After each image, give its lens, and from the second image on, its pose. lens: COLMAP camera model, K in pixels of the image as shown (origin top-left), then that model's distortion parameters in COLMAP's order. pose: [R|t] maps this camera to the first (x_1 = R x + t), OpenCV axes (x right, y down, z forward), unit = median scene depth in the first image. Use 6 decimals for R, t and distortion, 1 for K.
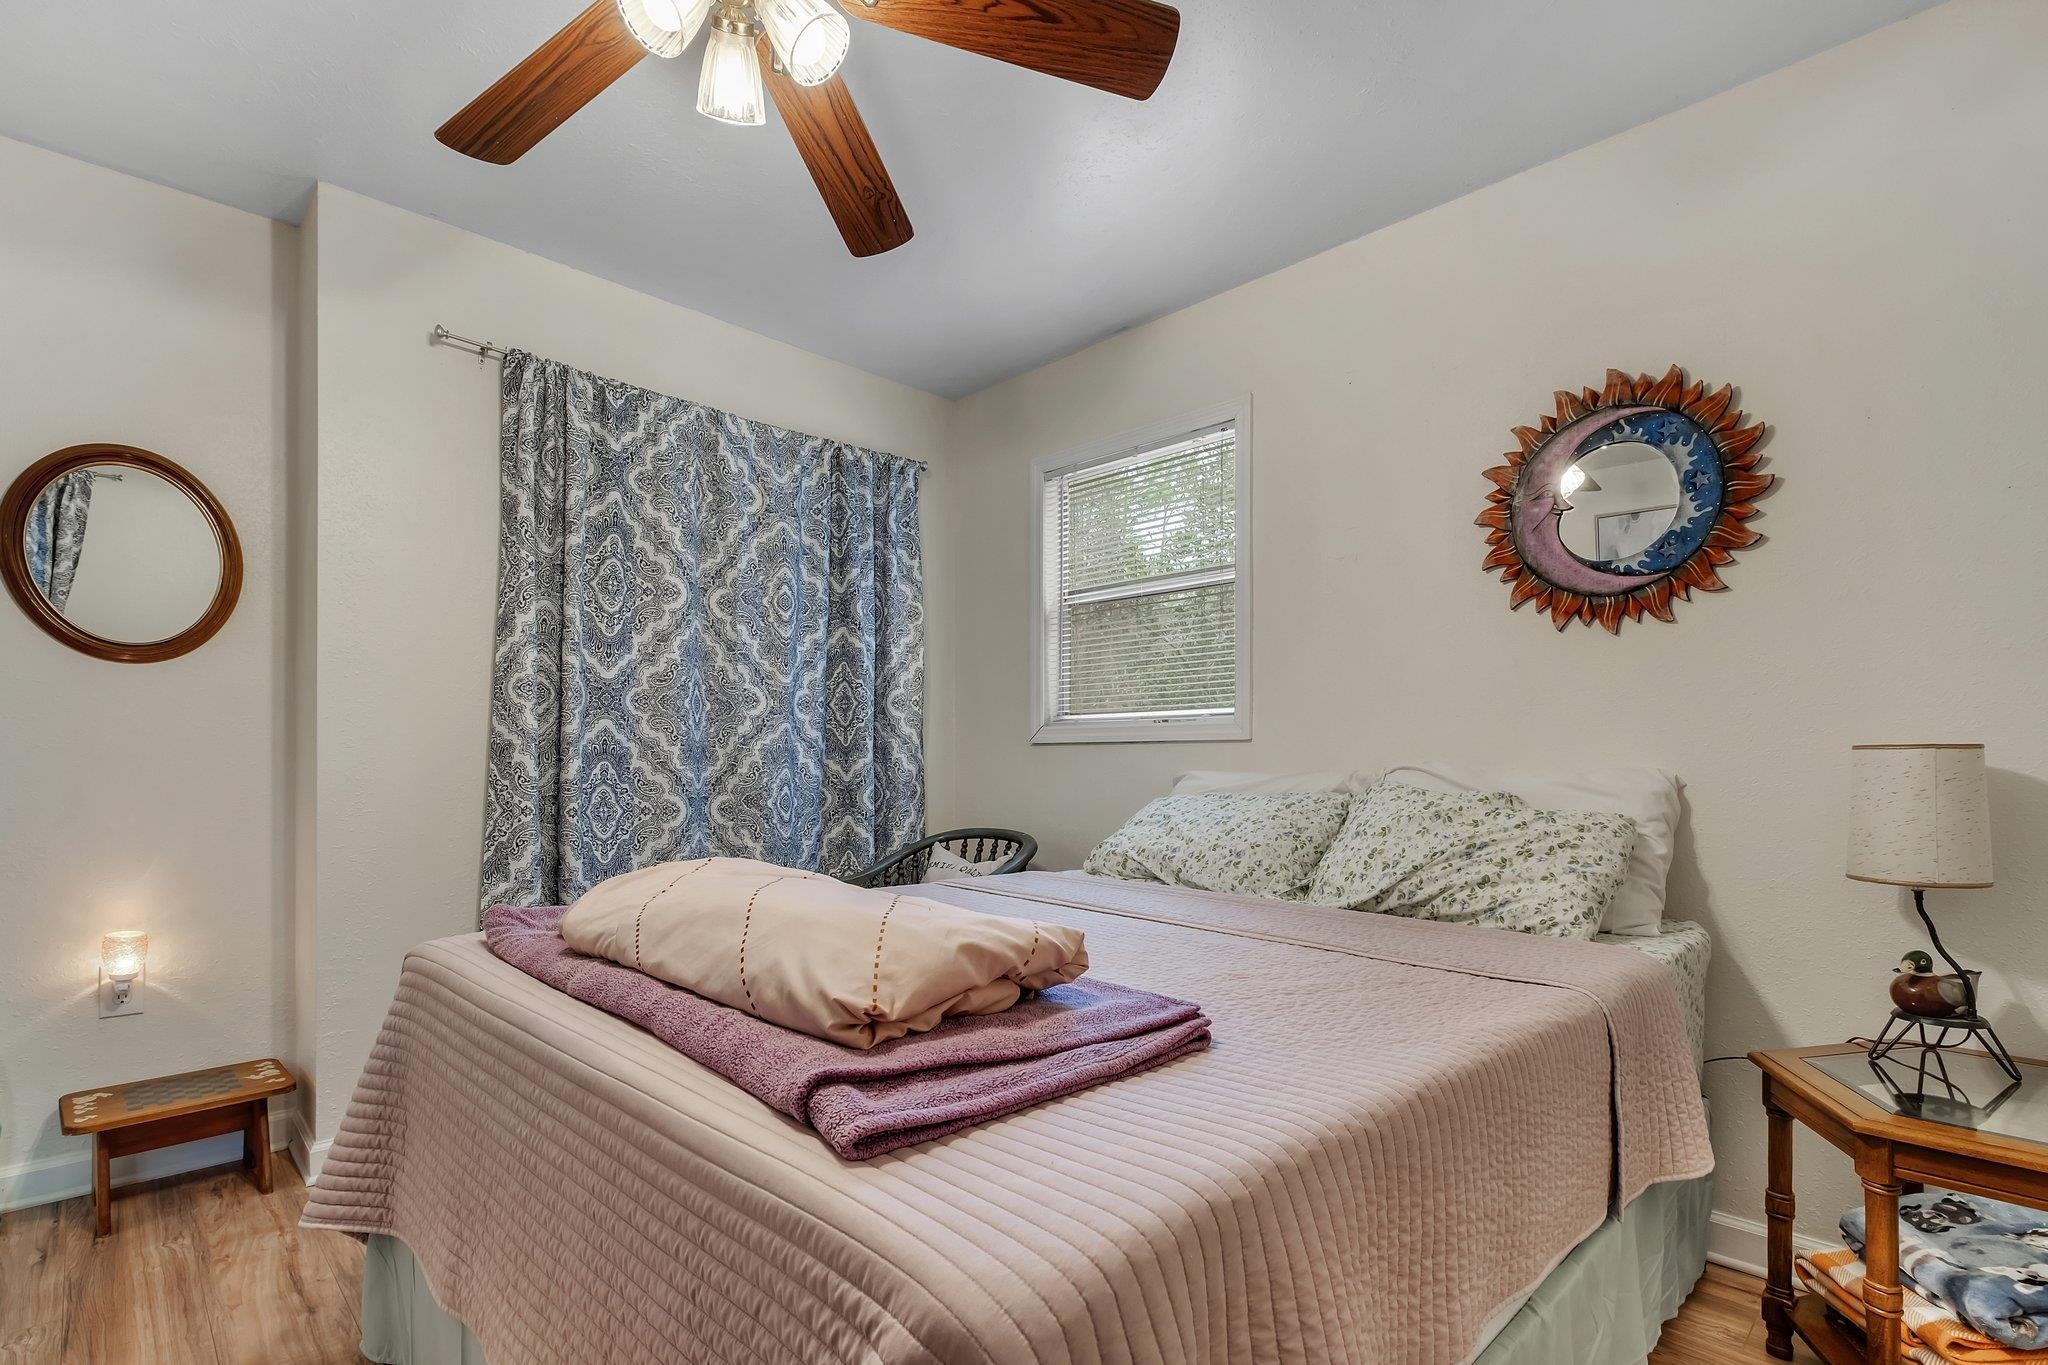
lens RADIAL K [[956.1, 0, 1015.6], [0, 956.1, 756.9], [0, 0, 1]] dist [-0.024746, -0.000172]
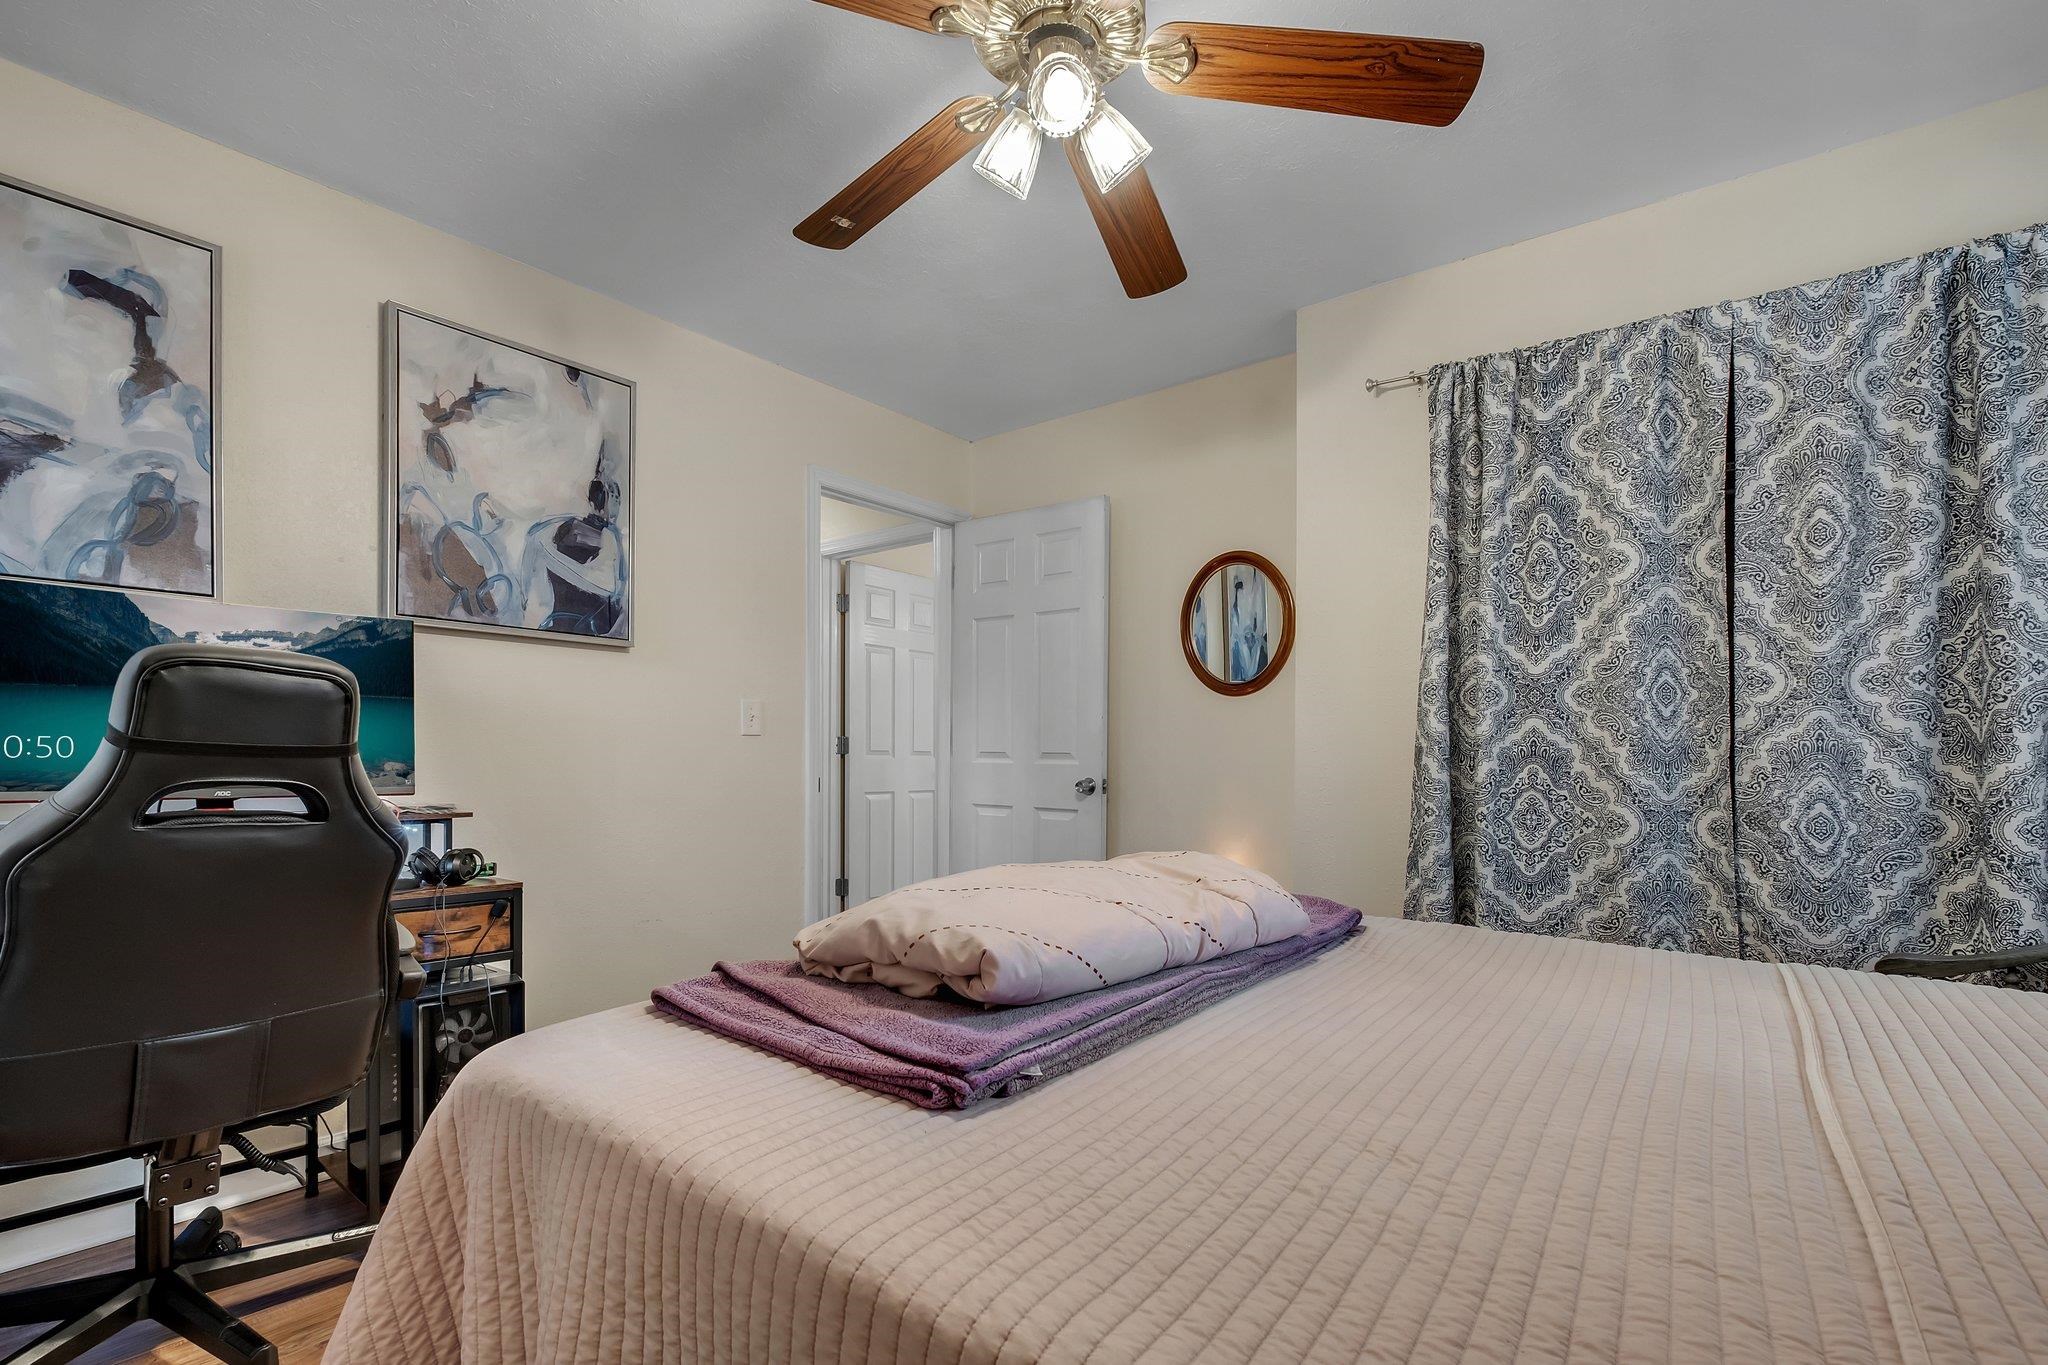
lens RADIAL K [[941.5, 0, 1015.8], [0, 941.5, 760.1], [0, 0, 1]] dist [-0.003933, -0.000568]
pose [[0.109825, -0.000496, -0.993951, 0.399110], [-0.004453, 0.999990, -0.000991, 0.003389], [0.993941, 0.004535, 0.109821, 0.390672]]
